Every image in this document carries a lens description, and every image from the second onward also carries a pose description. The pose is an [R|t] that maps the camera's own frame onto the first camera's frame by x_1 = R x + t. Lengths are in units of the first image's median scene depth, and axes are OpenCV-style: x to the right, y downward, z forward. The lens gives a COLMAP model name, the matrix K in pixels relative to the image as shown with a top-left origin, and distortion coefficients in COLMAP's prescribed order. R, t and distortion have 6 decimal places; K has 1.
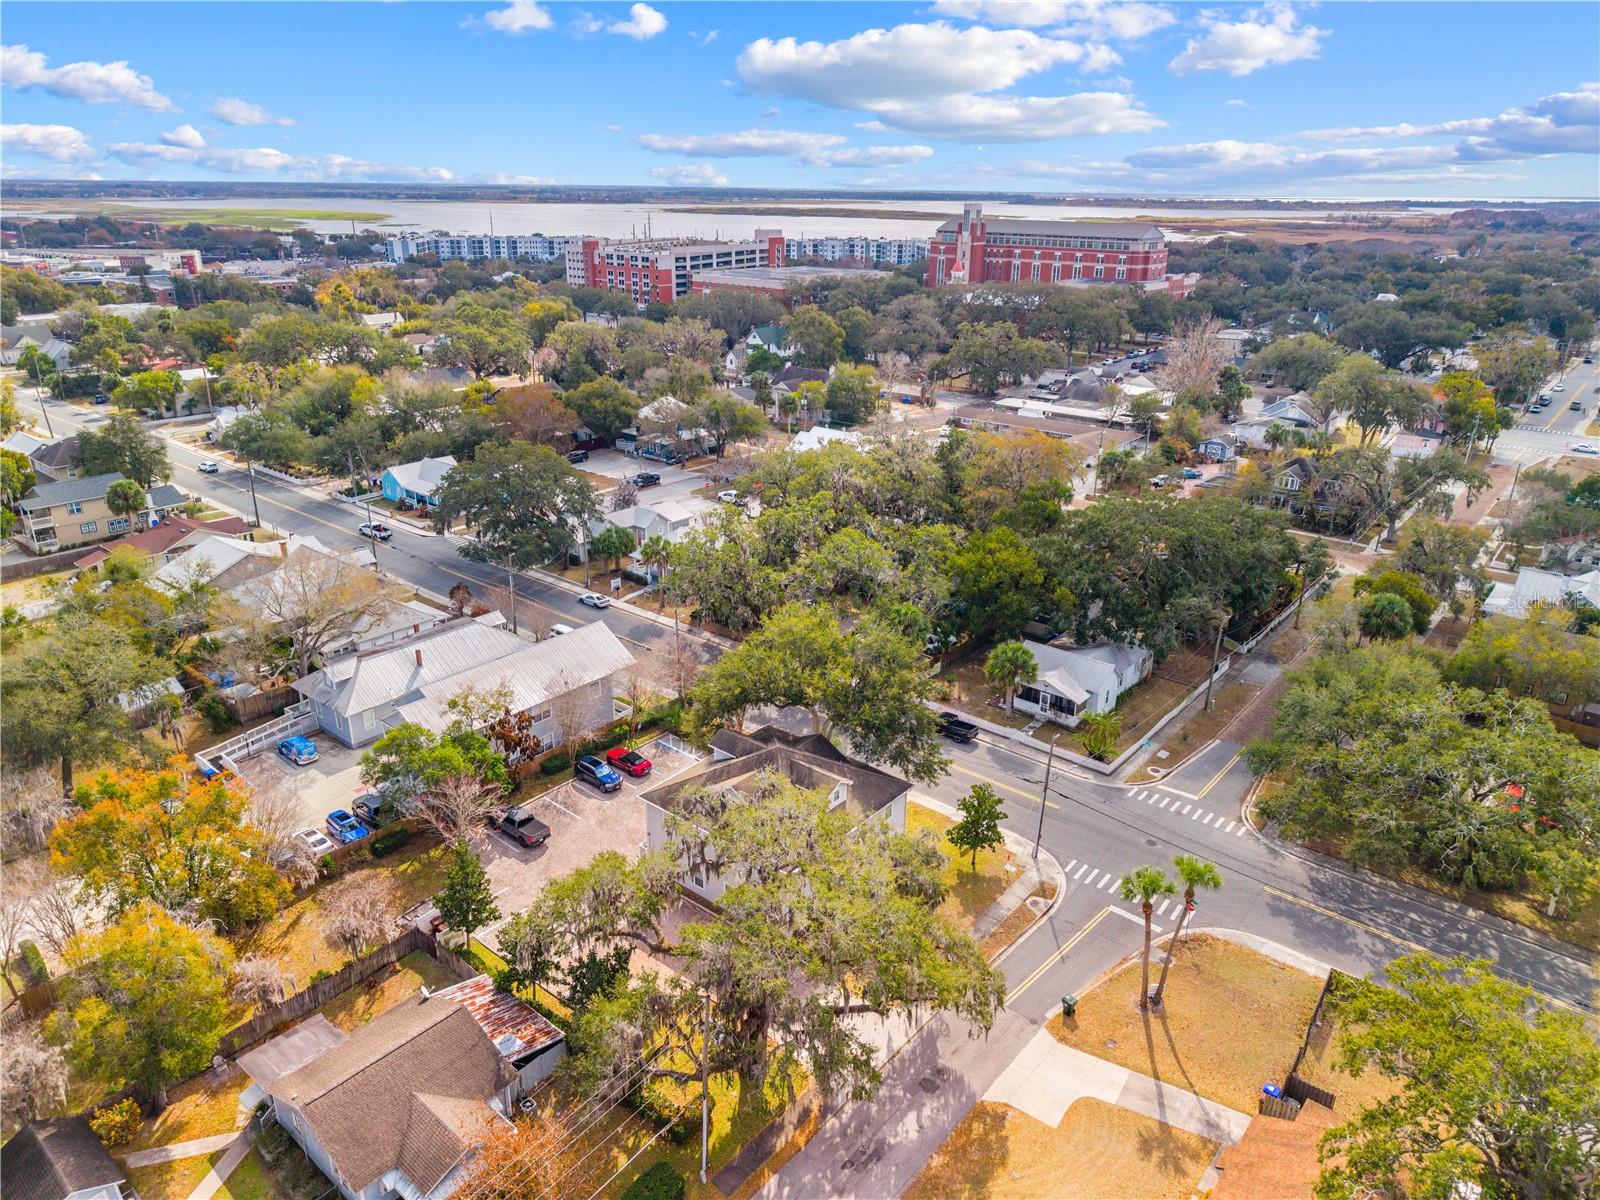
lens RADIAL K [[1058.9, 0, 804.2], [0, 1058.9, 624.9], [0, 0, 1]] dist [0.031557, -0.038267]
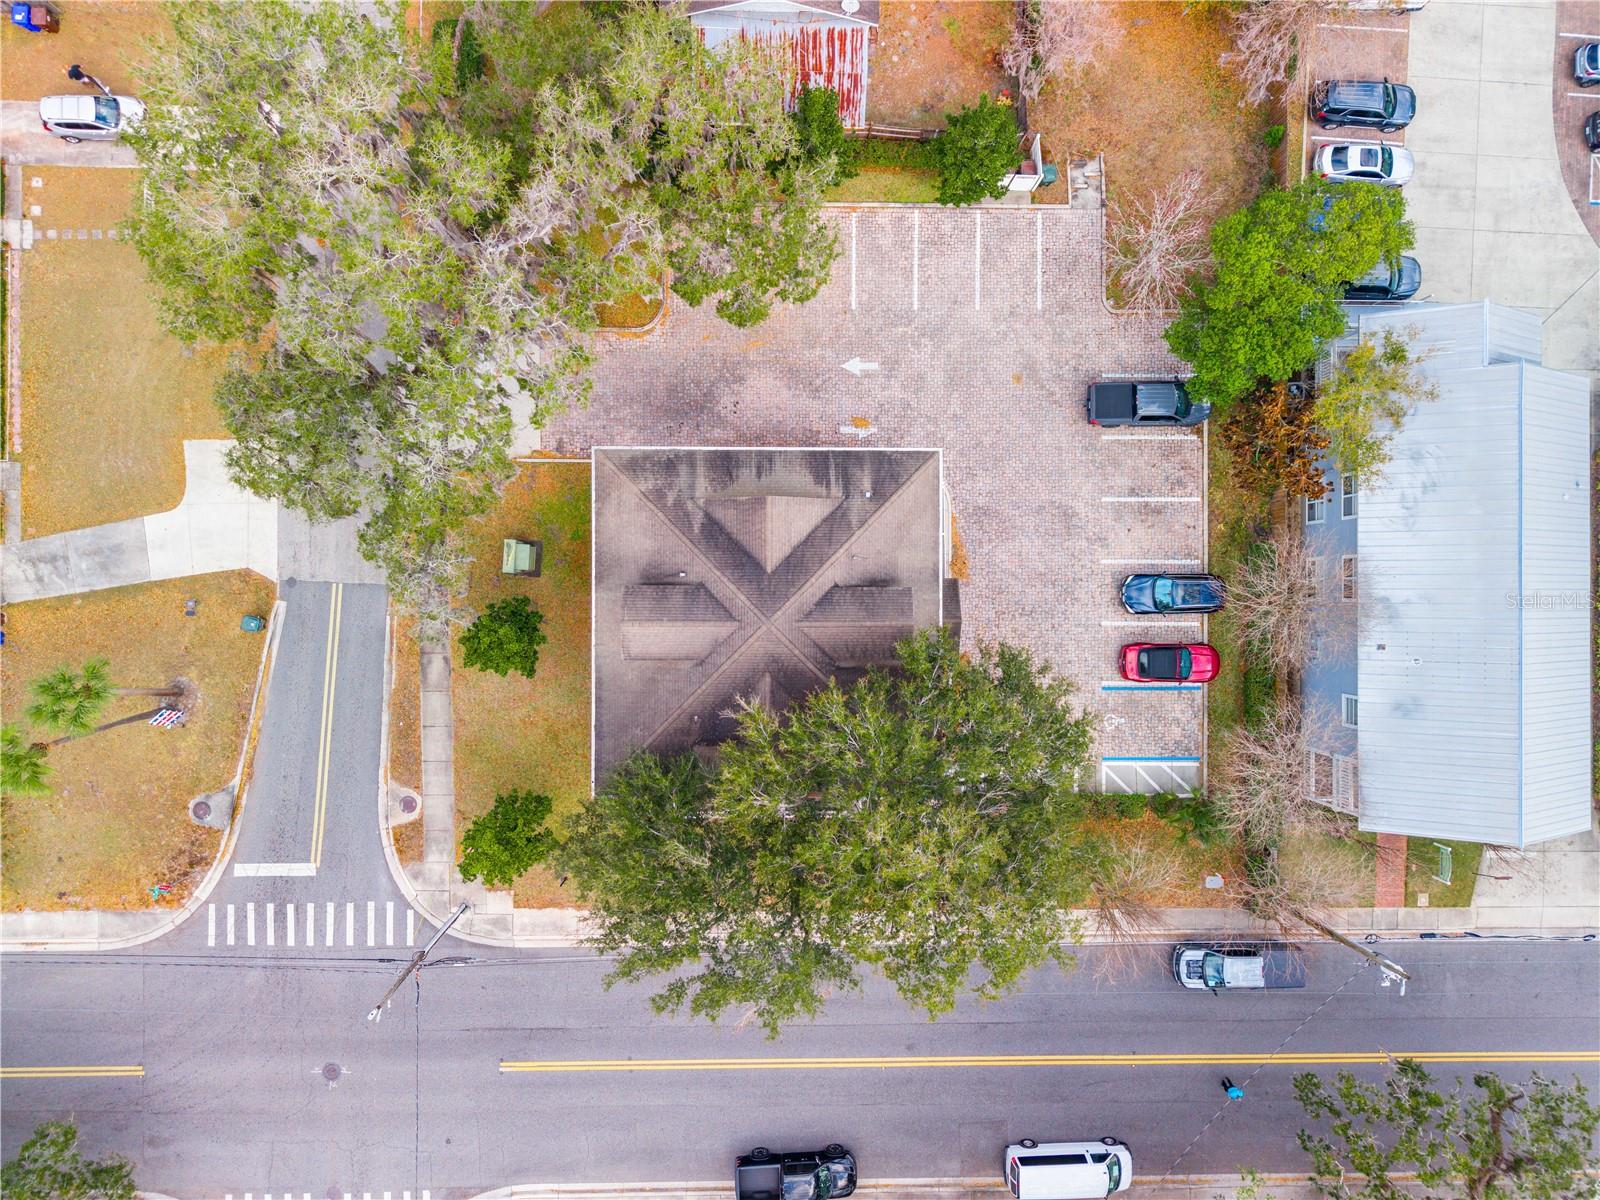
lens RADIAL K [[1072.7, 0, 797.9], [0, 1072.7, 600.7], [0, 0, 1]] dist [0.032579, -0.030981]
pose [[-0.770048, 0.637291, -0.029768, -0.022244], [-0.274956, -0.289406, 0.916866, -0.312323], [0.575696, 0.714215, 0.398083, 0.652104]]
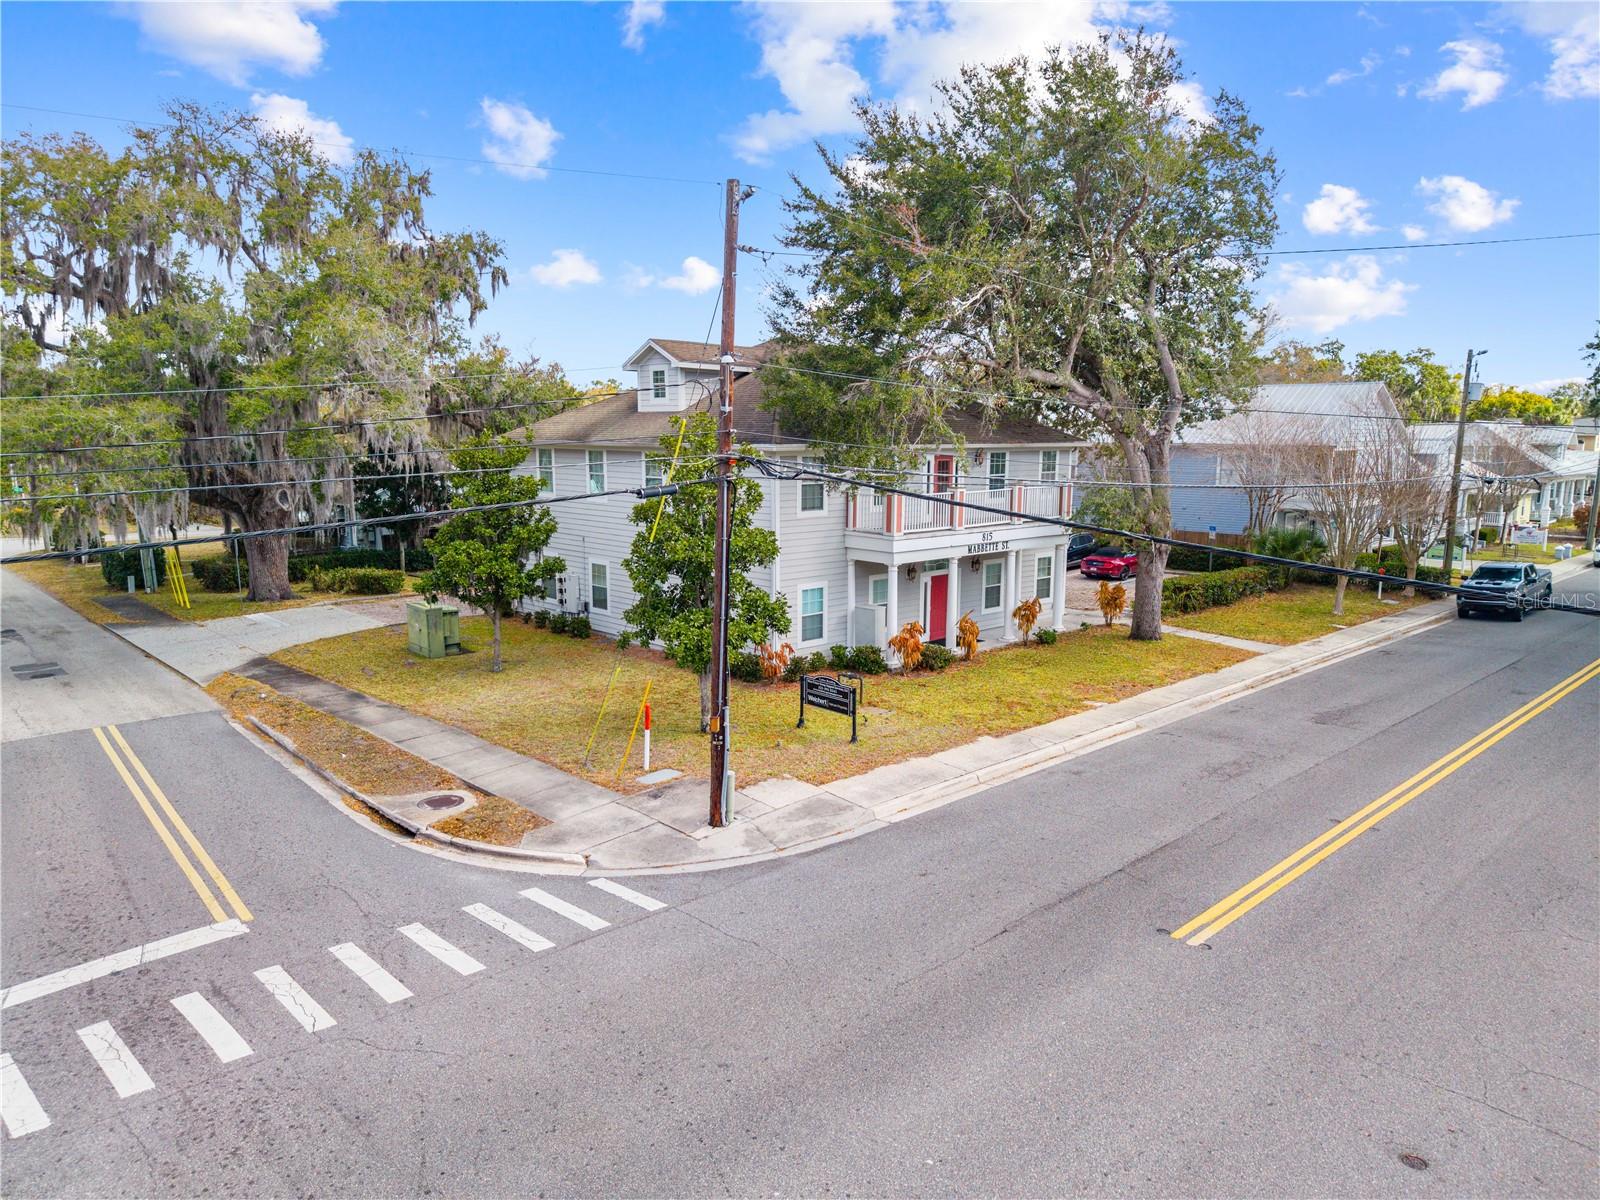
lens RADIAL K [[1072.7, 0, 797.9], [0, 1072.7, 600.7], [0, 0, 1]] dist [0.032579, -0.030981]
pose [[-0.118717, 0.137807, -0.983319, 0.379965], [-0.387473, 0.905376, 0.173664, 0.115953], [0.914205, 0.401626, -0.054087, 0.892271]]
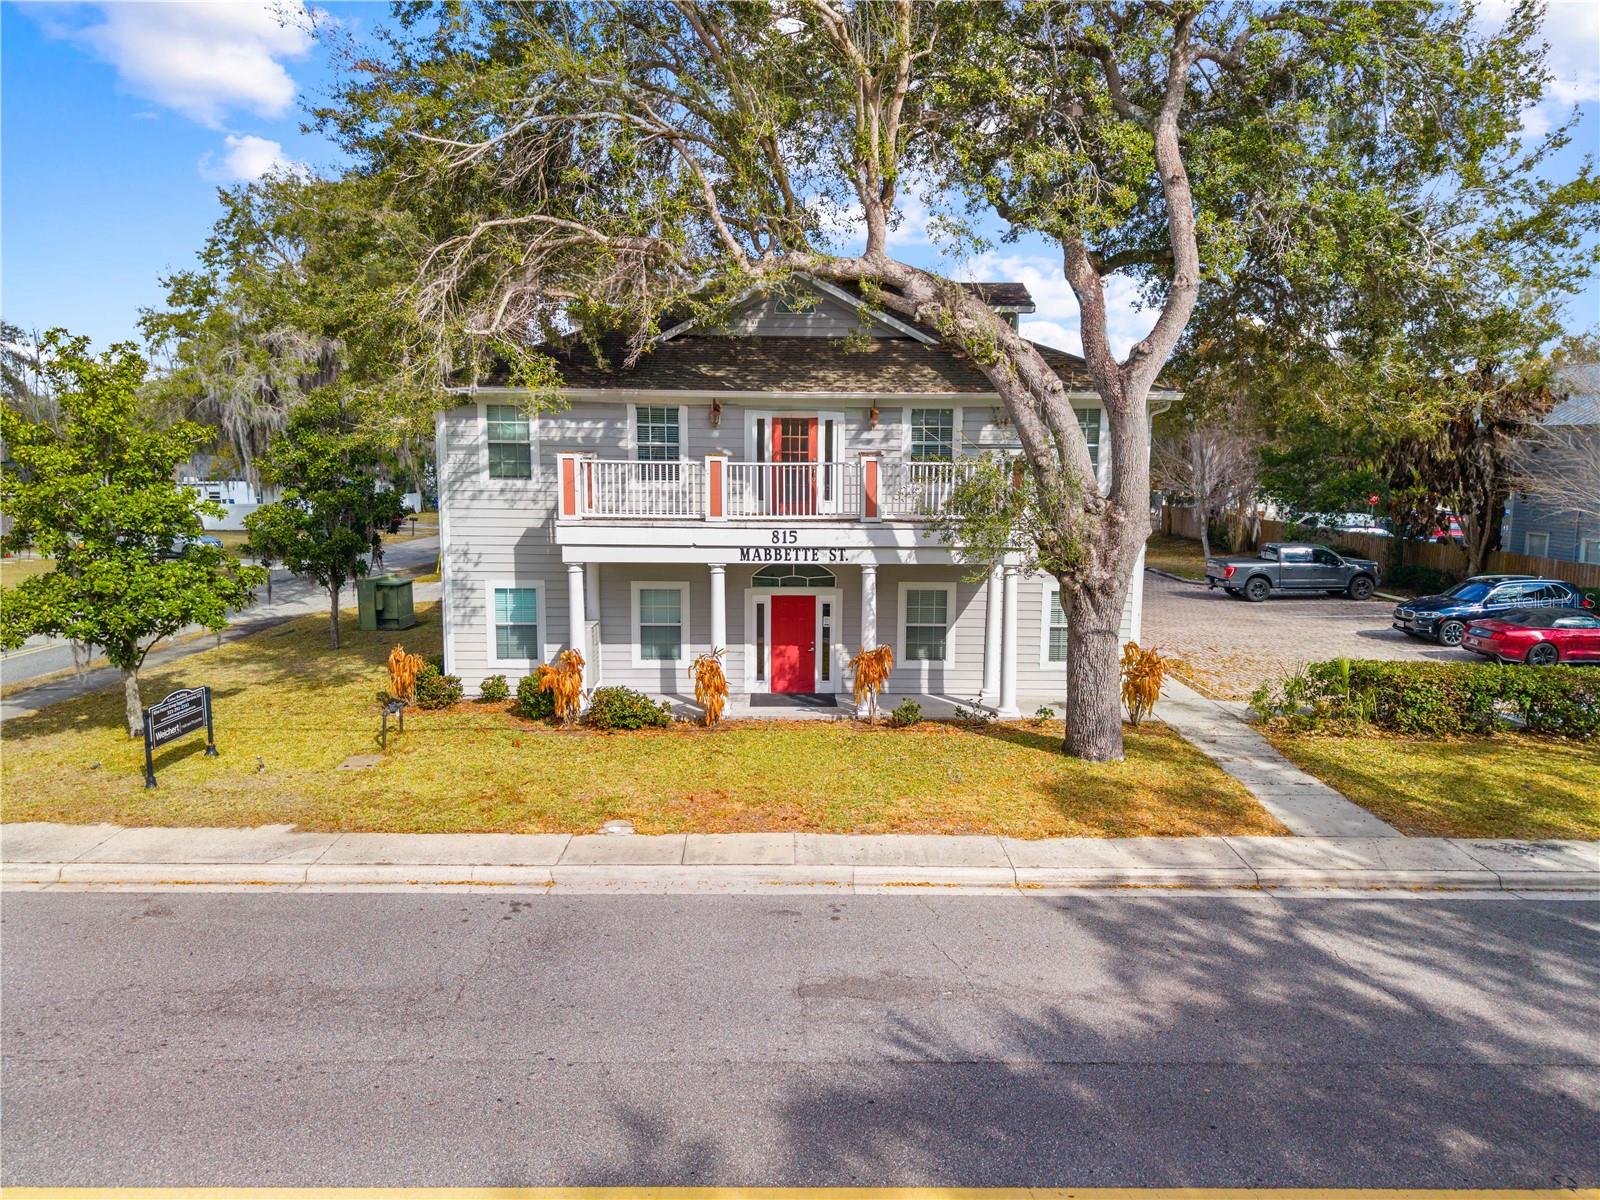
lens RADIAL K [[1072.7, 0, 797.9], [0, 1072.7, 600.7], [0, 0, 1]] dist [0.032579, -0.030981]
pose [[-0.764930, 0.069364, -0.640368, 0.172661], [-0.263978, 0.873097, 0.409899, 0.058143], [0.587536, 0.482587, -0.649547, 1.062676]]
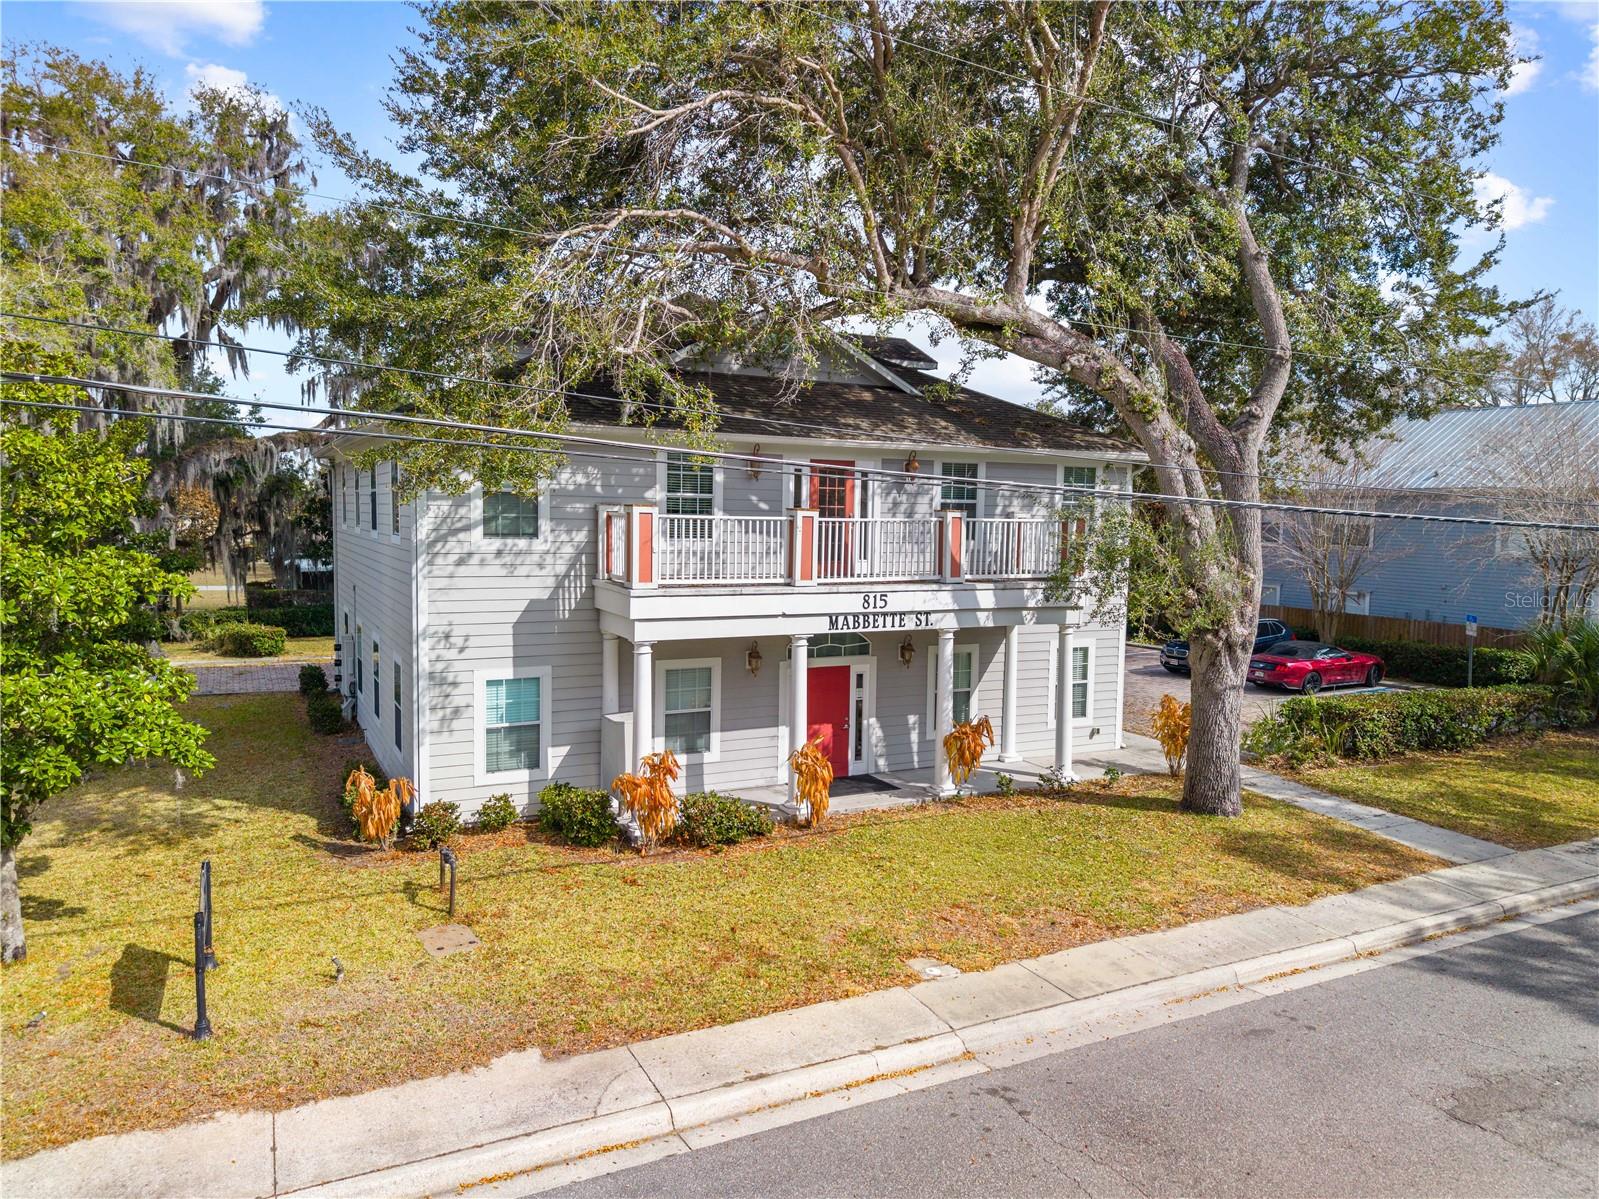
lens RADIAL K [[1098.4, 0, 799.2], [0, 1098.4, 588.8], [0, 0, 1]] dist [0.033689, -0.028105]
pose [[-0.391197, 0.045526, -0.919180, 0.219010], [-0.374696, 0.904367, 0.204261, 0.097576], [0.840576, 0.424319, -0.336728, 0.971810]]
